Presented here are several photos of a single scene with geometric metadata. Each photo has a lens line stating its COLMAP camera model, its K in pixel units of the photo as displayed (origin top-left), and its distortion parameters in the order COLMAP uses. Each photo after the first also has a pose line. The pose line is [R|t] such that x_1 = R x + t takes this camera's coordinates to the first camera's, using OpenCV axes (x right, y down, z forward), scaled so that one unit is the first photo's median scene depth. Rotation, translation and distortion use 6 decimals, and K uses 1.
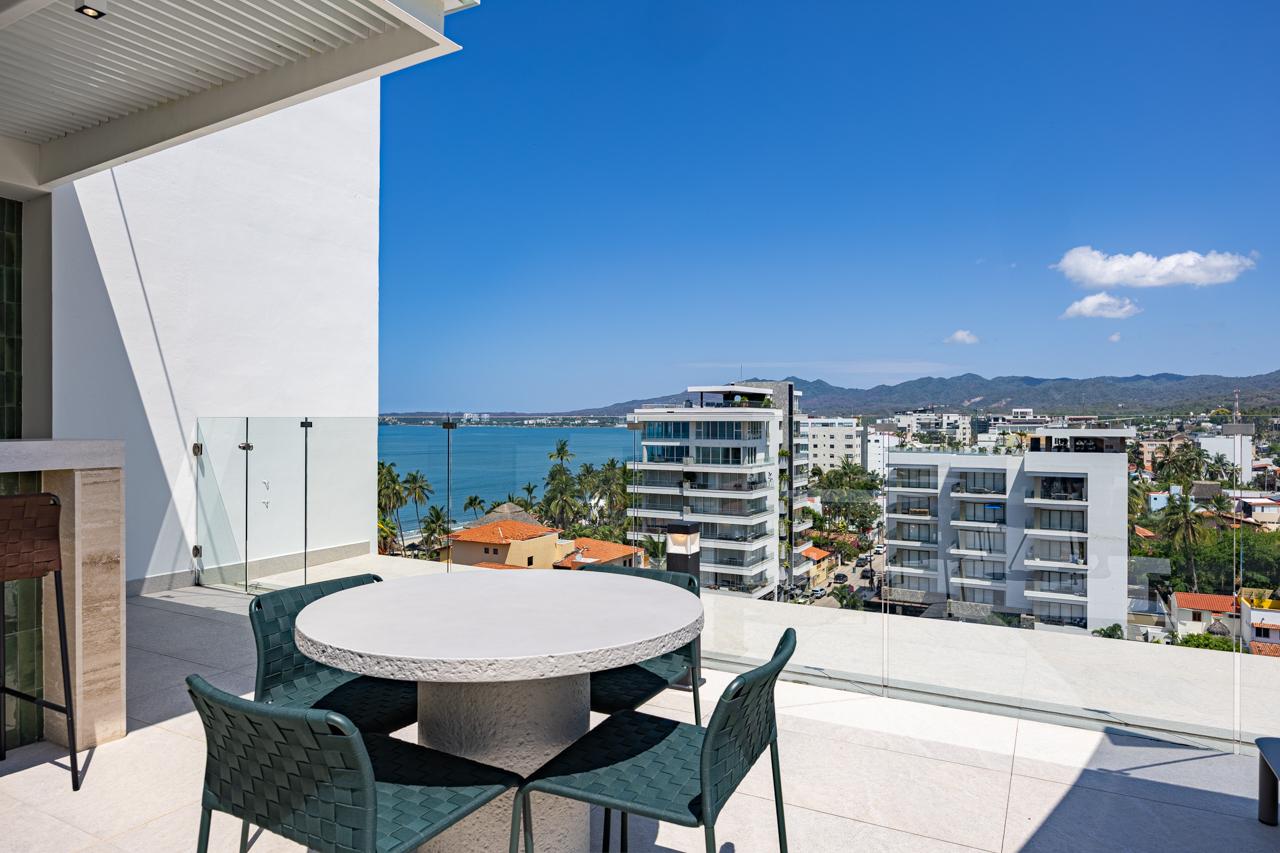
lens RADIAL K [[782.7, 0, 644.5], [0, 782.7, 423.3], [0, 0, 1]] dist [-0.005182, 0.001836]
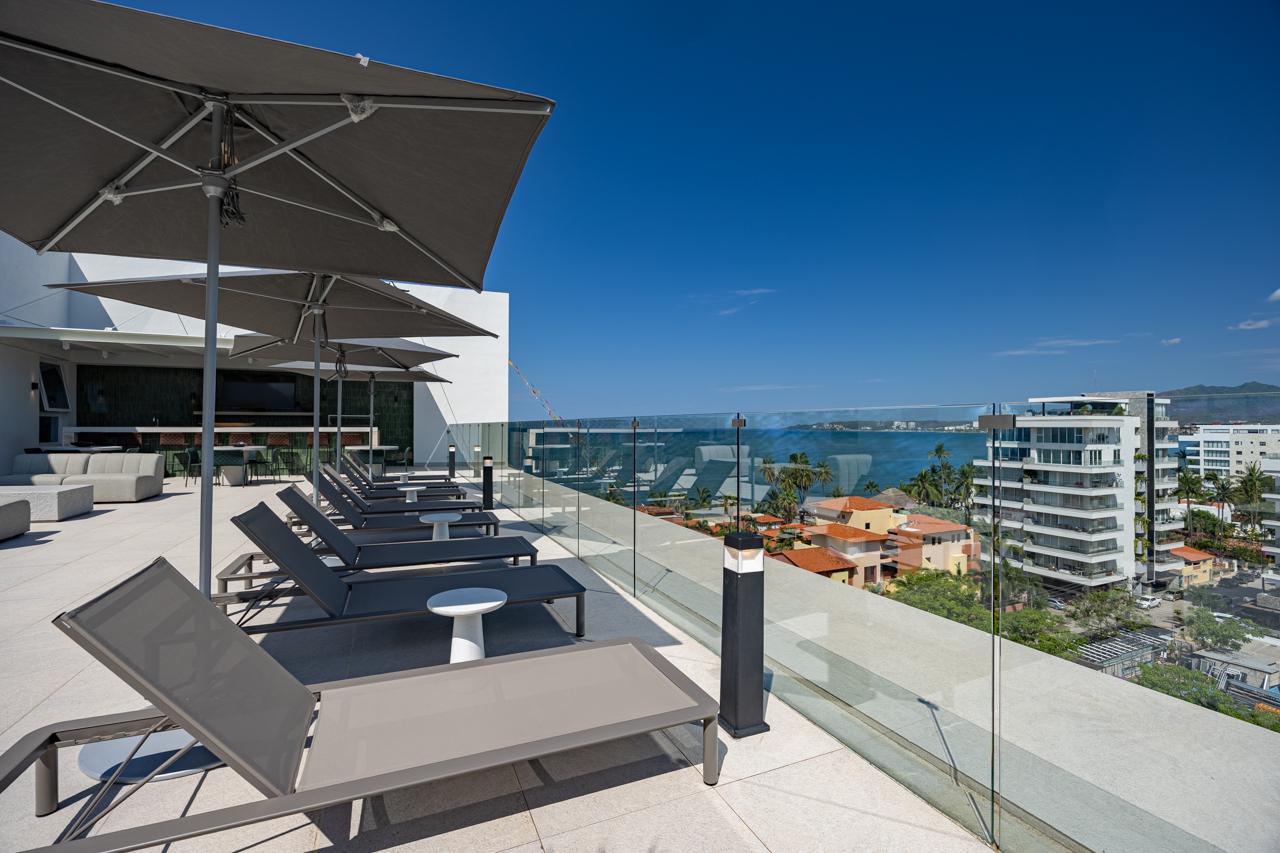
lens RADIAL K [[555.3, 0, 642.2], [0, 555.3, 423.4], [0, 0, 1]] dist [-0.015881, 0.001226]
pose [[0.792708, -0.003517, -0.609592, 0.095238], [-0.002779, 0.999952, -0.009382, 0.000955], [0.609596, 0.009131, 0.792660, -0.029071]]
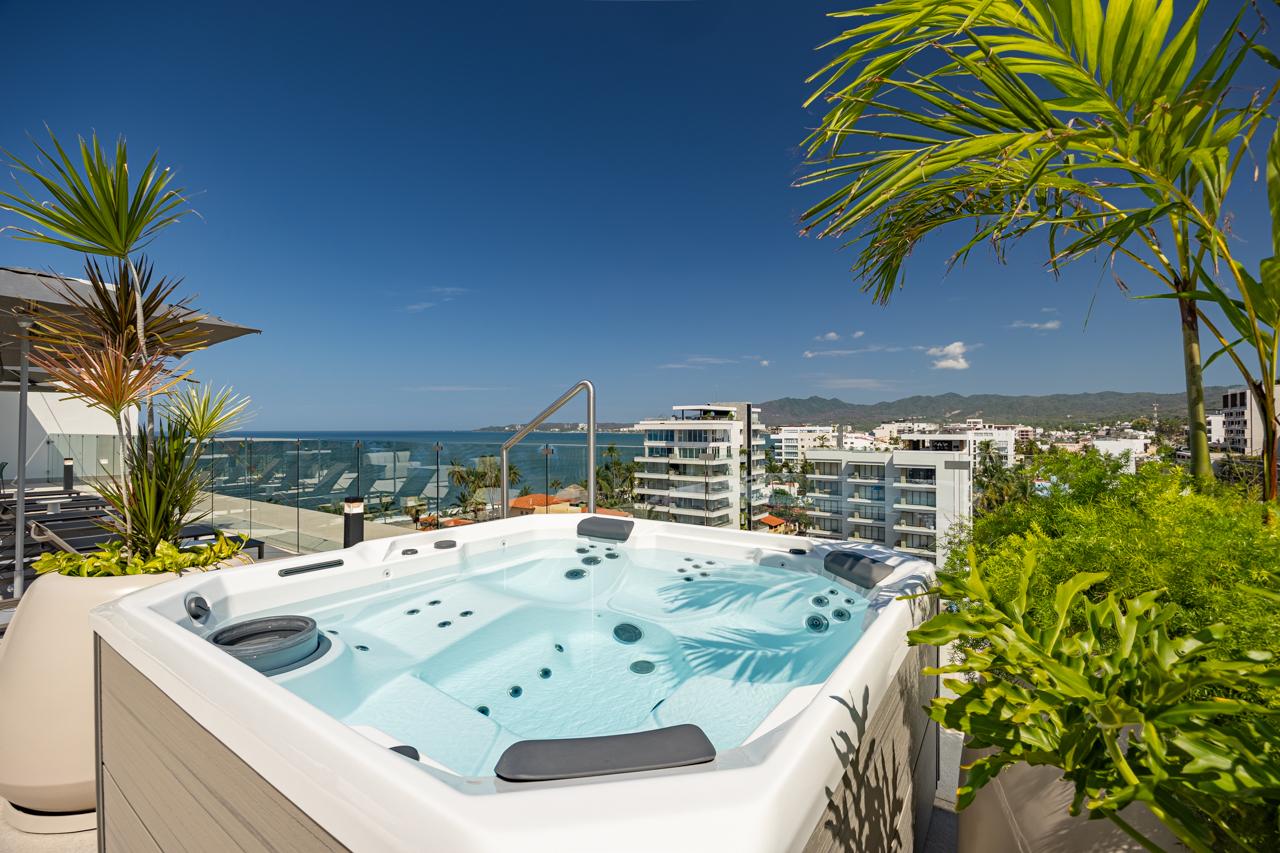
lens RADIAL K [[555.3, 0, 642.2], [0, 555.3, 423.4], [0, 0, 1]] dist [-0.015881, 0.001226]
pose [[0.993351, -0.003418, -0.115078, 0.112184], [0.001922, 0.999912, -0.013103, -0.000364], [0.115113, 0.012795, 0.993270, -0.050090]]
